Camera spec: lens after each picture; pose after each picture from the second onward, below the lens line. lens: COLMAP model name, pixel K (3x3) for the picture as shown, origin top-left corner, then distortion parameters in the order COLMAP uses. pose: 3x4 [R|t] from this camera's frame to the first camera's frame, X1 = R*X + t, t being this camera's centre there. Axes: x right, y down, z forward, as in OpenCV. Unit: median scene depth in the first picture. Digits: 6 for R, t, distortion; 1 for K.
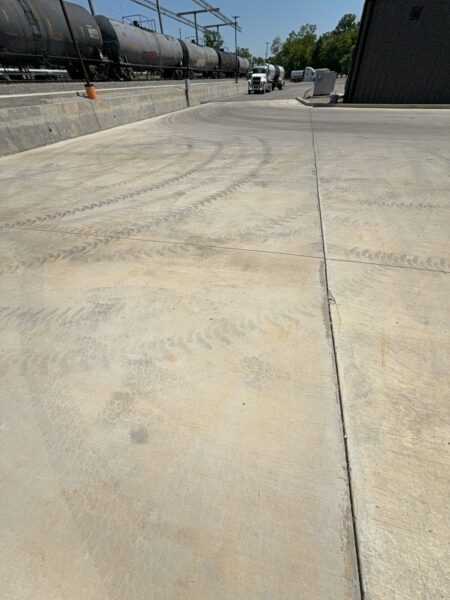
lens RADIAL K [[240.2, 0, 225.0], [0, 240.2, 300.0], [0, 0, 1]] dist [0.001939, 0.000327]
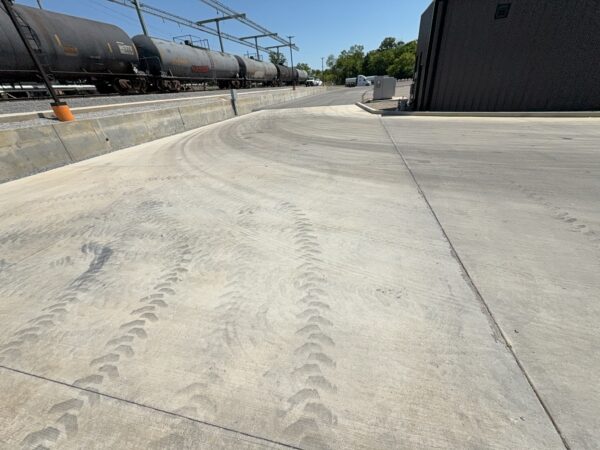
lens RADIAL K [[240.2, 0, 300.0], [0, 240.2, 225.0], [0, 0, 1]] dist [0.001939, 0.000327]
pose [[0.998945, -0.041838, 0.018917, 0.034083], [0.044943, 0.975298, -0.216275, -0.143093], [-0.009401, 0.216897, 0.976149, 0.151848]]
